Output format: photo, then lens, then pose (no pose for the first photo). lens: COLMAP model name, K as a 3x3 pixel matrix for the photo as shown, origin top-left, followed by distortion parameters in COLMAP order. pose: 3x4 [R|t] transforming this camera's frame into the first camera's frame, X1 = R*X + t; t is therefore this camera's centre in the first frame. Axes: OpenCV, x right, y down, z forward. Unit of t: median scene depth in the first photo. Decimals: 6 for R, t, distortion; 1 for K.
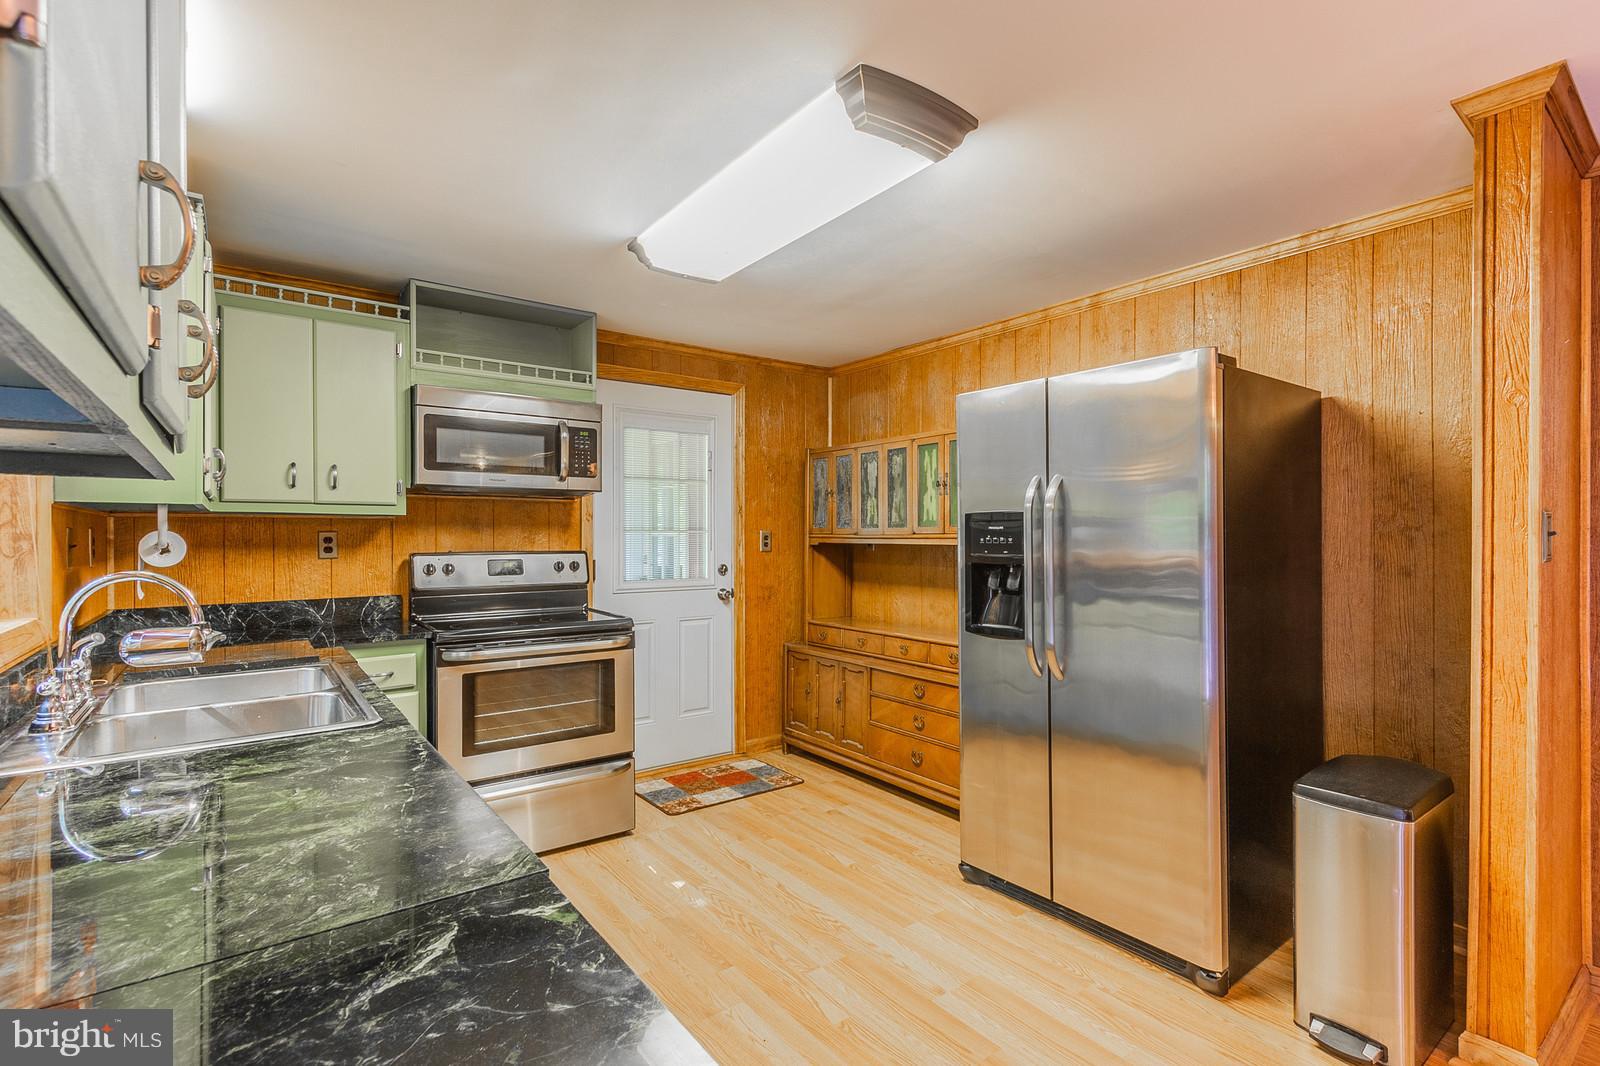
lens RADIAL K [[748.2, 0, 807.1], [0, 748.2, 542.4], [0, 0, 1]] dist [0.012927, 0.000021]
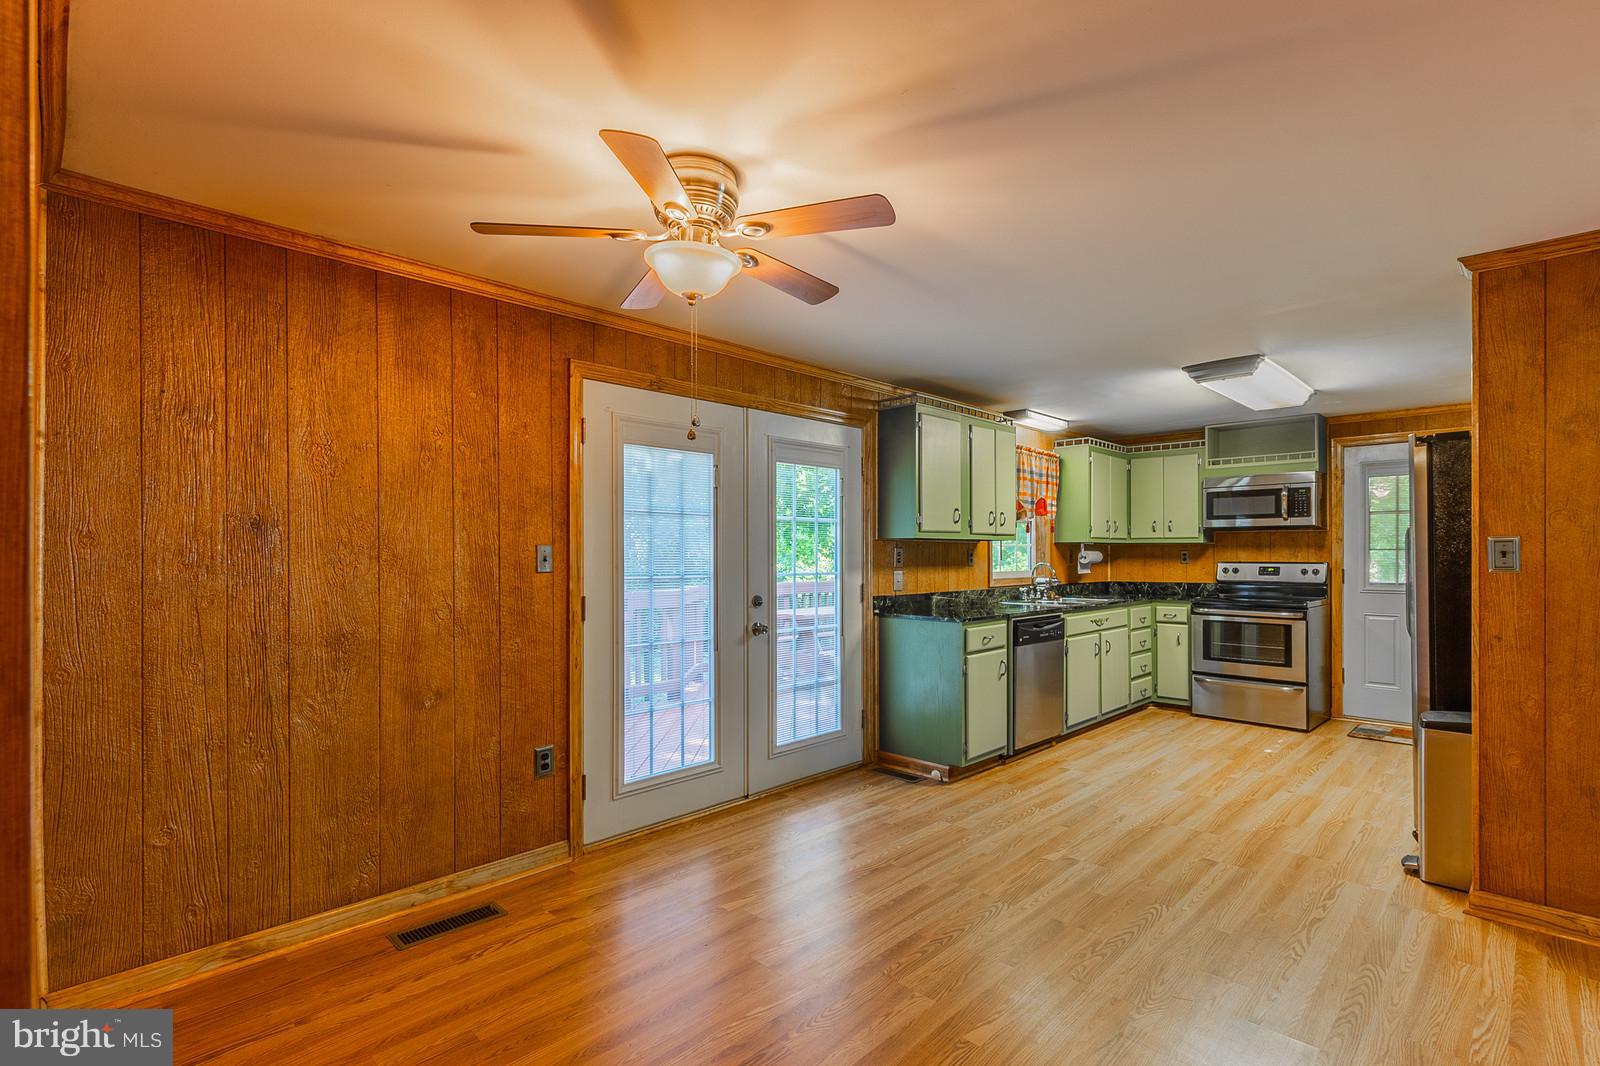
lens RADIAL K [[748.2, 0, 807.1], [0, 748.2, 542.4], [0, 0, 1]] dist [0.012927, 0.000021]
pose [[0.137644, -0.012927, -0.990397, 1.303254], [-0.007038, 0.999877, -0.014029, -0.000767], [0.990457, 0.008902, 0.137536, -0.331290]]
